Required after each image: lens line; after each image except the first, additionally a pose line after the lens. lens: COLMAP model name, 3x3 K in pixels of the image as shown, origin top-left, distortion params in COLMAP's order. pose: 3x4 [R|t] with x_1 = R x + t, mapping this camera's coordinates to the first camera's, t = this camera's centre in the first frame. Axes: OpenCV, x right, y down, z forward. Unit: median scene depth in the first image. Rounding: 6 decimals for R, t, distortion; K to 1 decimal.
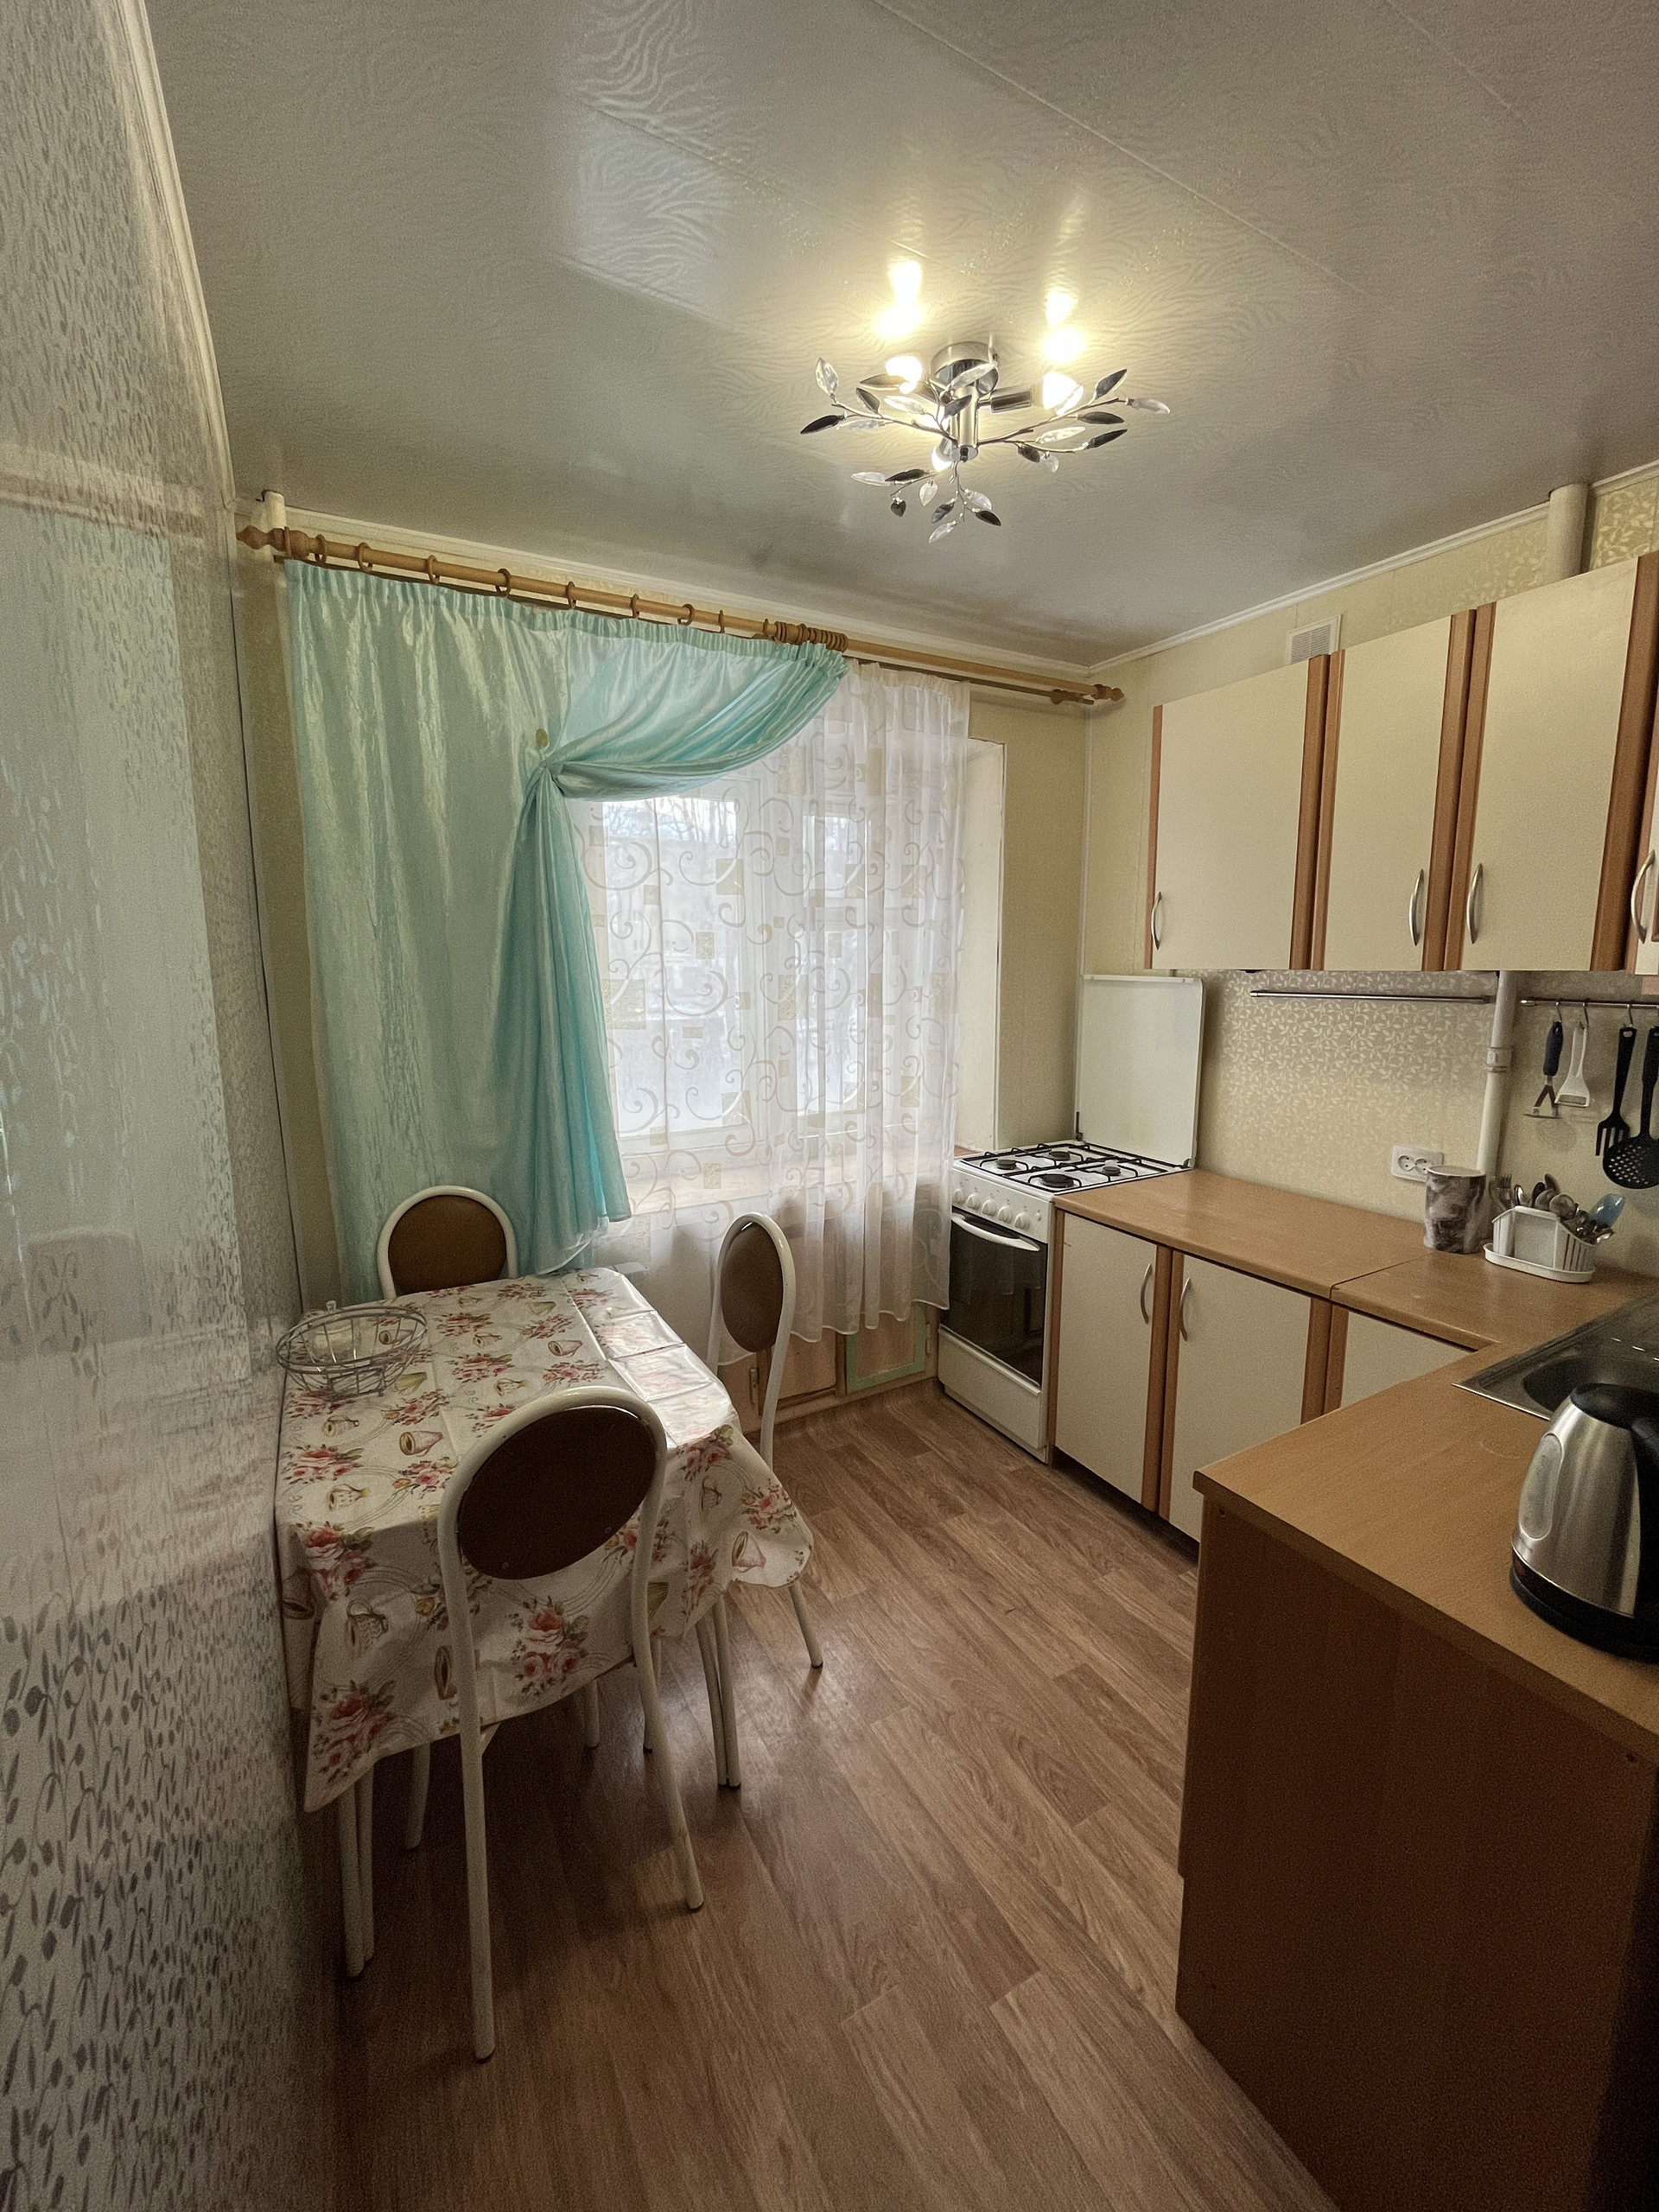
lens RADIAL K [[895.1, 0, 826.4], [0, 895.1, 1094.5], [0, 0, 1]] dist [-0.005639, -0.000100]
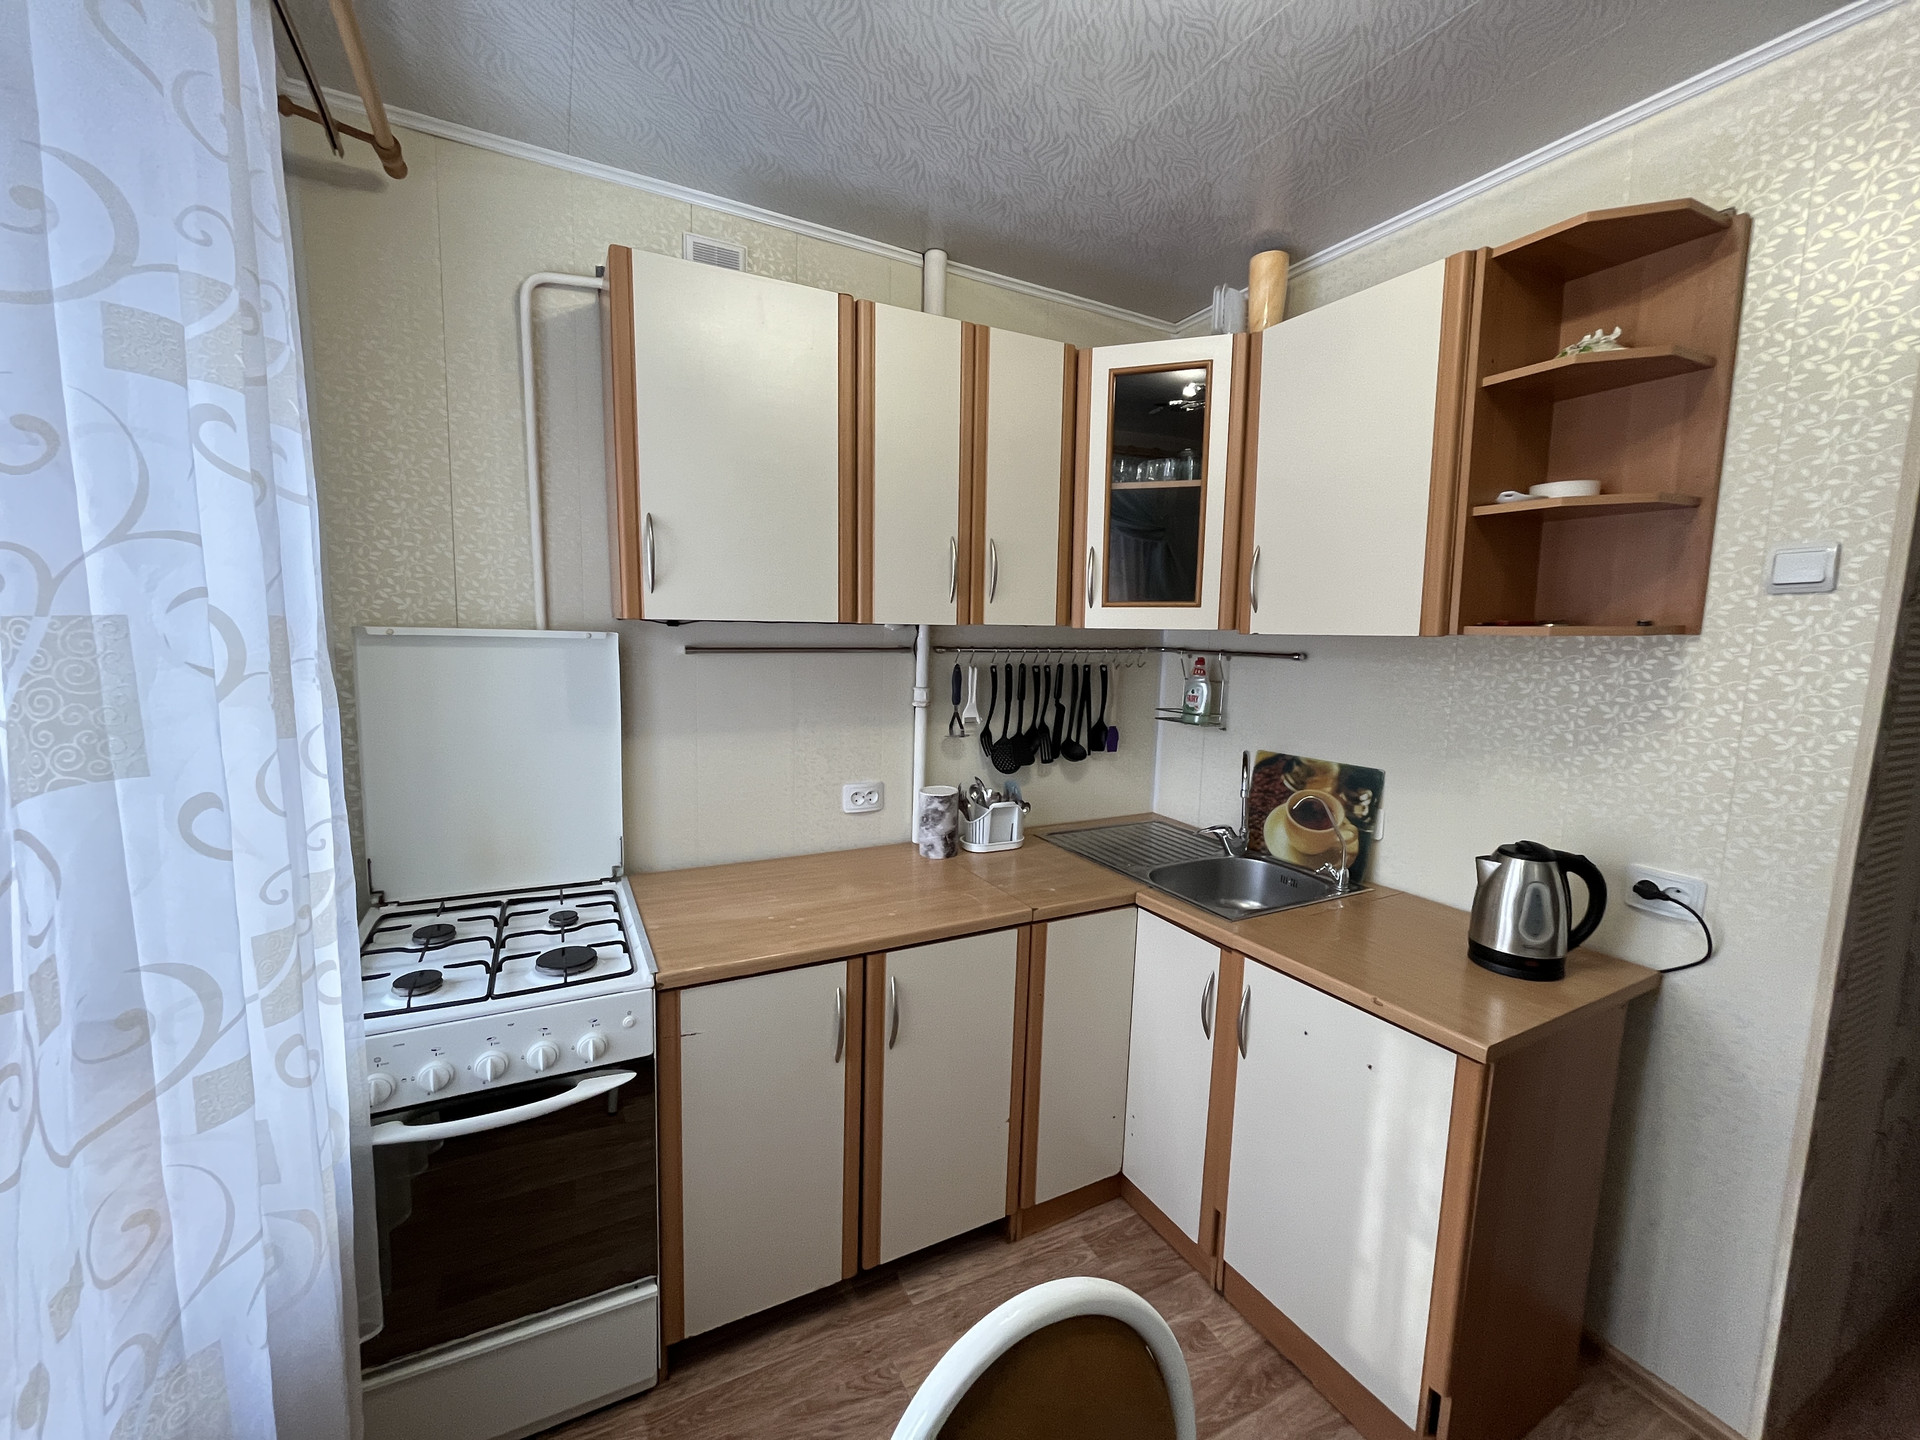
lens RADIAL K [[777.0, 0, 955.0], [0, 777.0, 721.6], [0, 0, 1]] dist [-0.005639, -0.000100]
pose [[0.028059, -0.112923, 0.993207, -0.324969], [0.133231, 0.985156, 0.108244, -0.116602], [-0.990688, 0.129288, 0.042687, 0.919016]]
